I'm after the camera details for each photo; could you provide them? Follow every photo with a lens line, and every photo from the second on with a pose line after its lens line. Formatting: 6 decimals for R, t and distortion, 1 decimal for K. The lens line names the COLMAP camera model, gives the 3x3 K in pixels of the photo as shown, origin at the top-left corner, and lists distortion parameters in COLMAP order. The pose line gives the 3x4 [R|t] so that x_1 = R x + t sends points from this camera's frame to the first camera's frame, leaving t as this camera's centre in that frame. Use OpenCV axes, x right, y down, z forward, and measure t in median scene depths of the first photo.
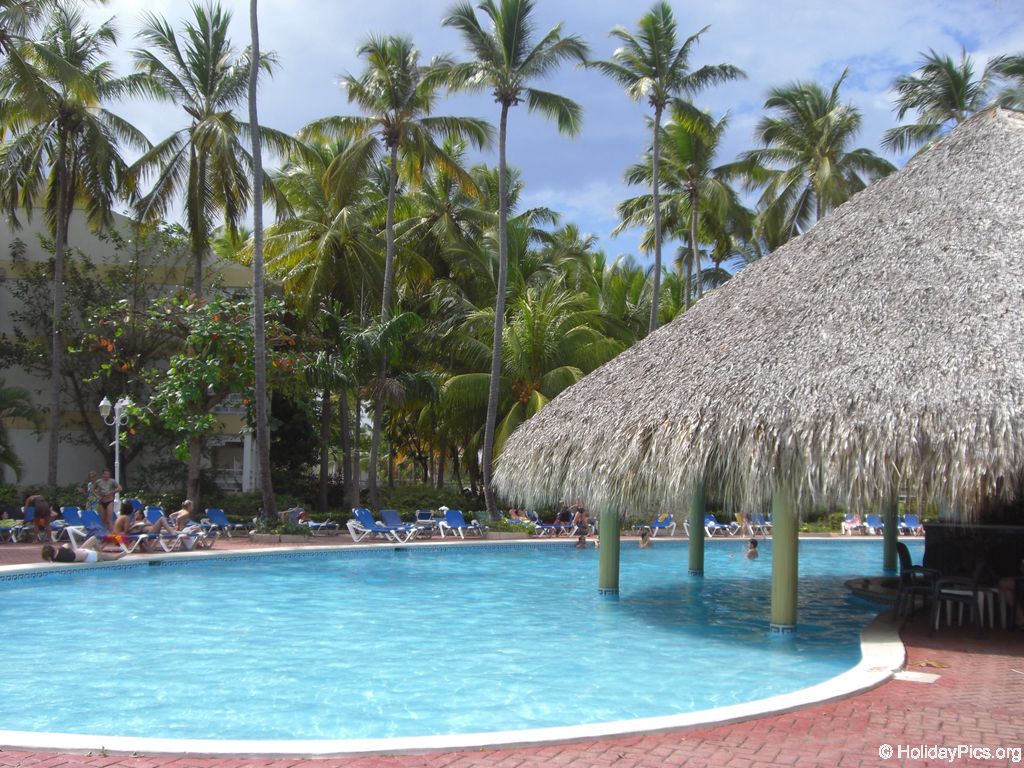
lens RADIAL K [[1130.6, 0, 512.0], [0, 1130.6, 384.0], [0, 0, 1]] dist [-0.219425, 0.296006]
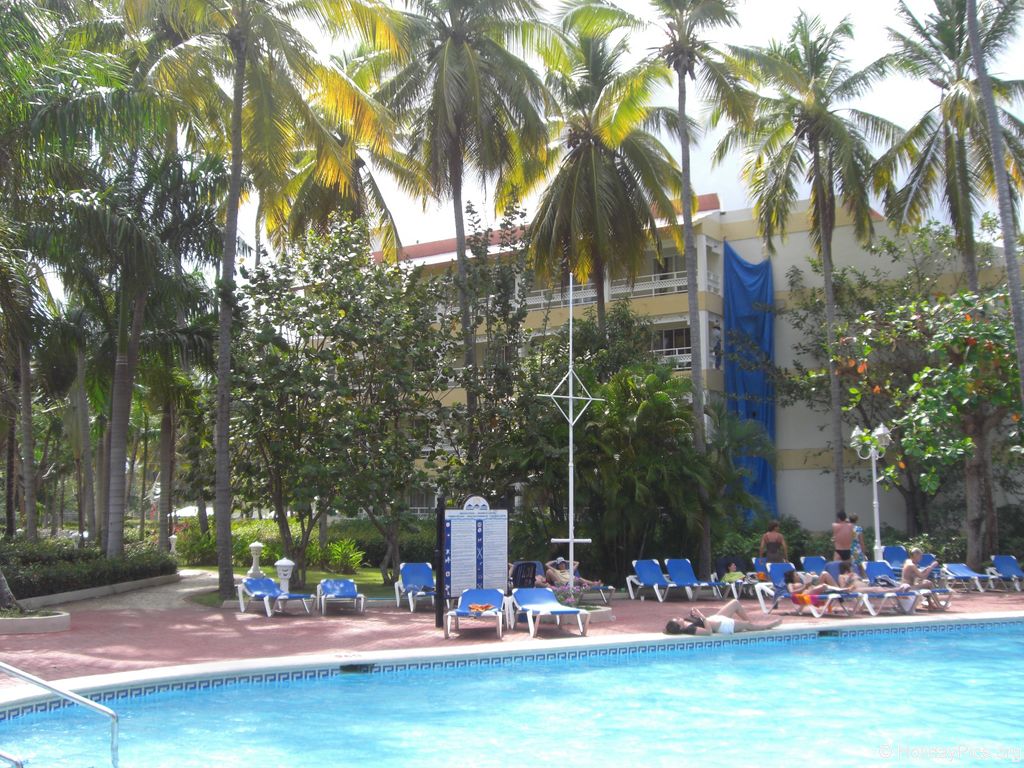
lens RADIAL K [[1130.6, 0, 512.0], [0, 1130.6, 384.0], [0, 0, 1]] dist [-0.219425, 0.296006]
pose [[0.710609, -0.094022, -0.697277, 0.037924], [0.068906, 0.995567, -0.064021, 0.013691], [0.700205, -0.002552, 0.713937, 0.170847]]
